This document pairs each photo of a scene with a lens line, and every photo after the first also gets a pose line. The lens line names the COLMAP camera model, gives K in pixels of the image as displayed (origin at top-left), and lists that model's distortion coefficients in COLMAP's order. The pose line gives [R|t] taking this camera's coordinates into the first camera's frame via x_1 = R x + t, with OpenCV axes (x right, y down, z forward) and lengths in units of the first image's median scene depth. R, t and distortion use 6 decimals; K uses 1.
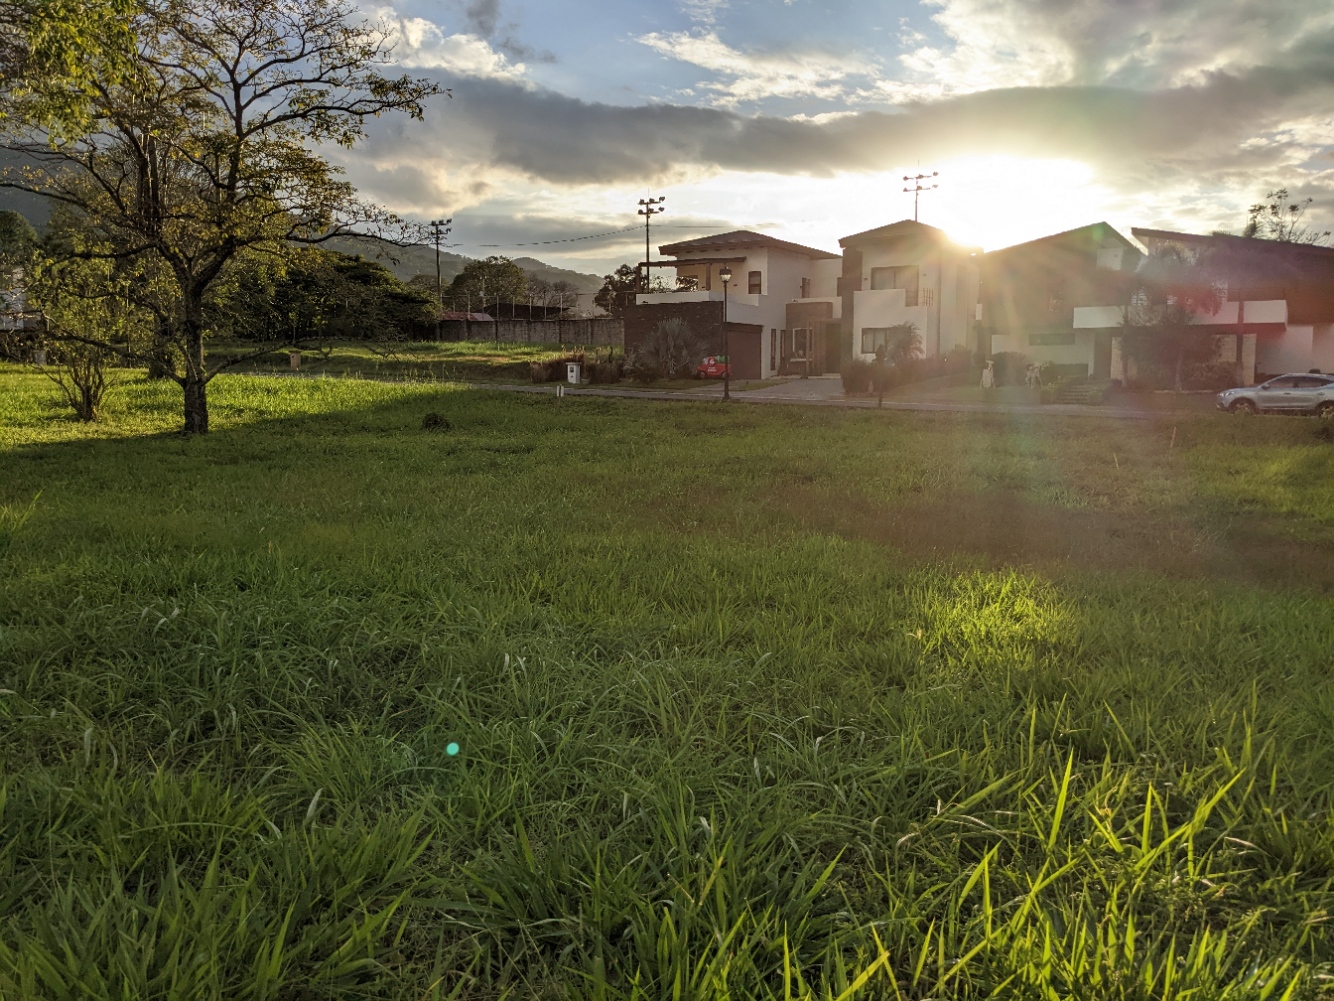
lens RADIAL K [[994.7, 0, 656.5], [0, 994.7, 536.1], [0, 0, 1]] dist [-0.052175, 0.001073]
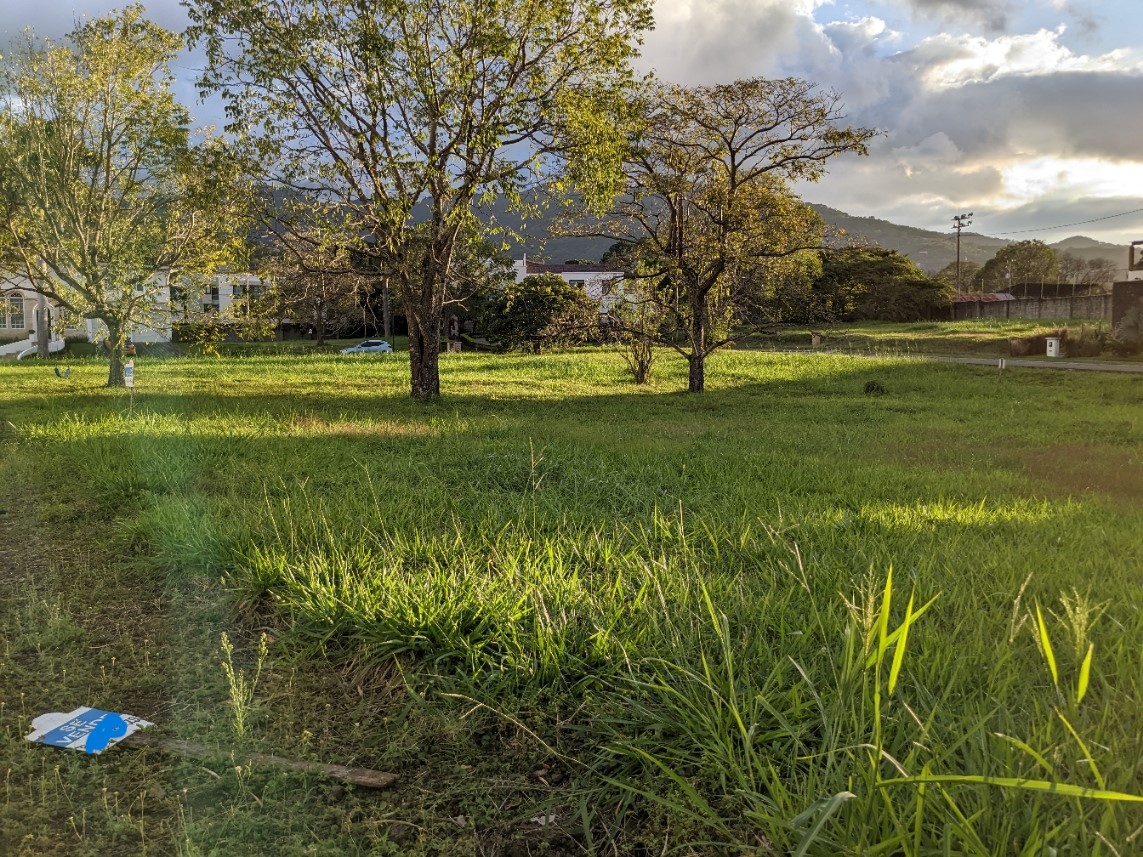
lens RADIAL K [[852.3, 0, 561.0], [0, 852.3, 440.3], [0, 0, 1]] dist [-0.052175, 0.001073]
pose [[0.773282, 0.051974, -0.631928, 0.107521], [-0.086583, 0.995955, -0.024037, 0.007962], [0.628123, 0.073301, 0.774654, -0.055978]]
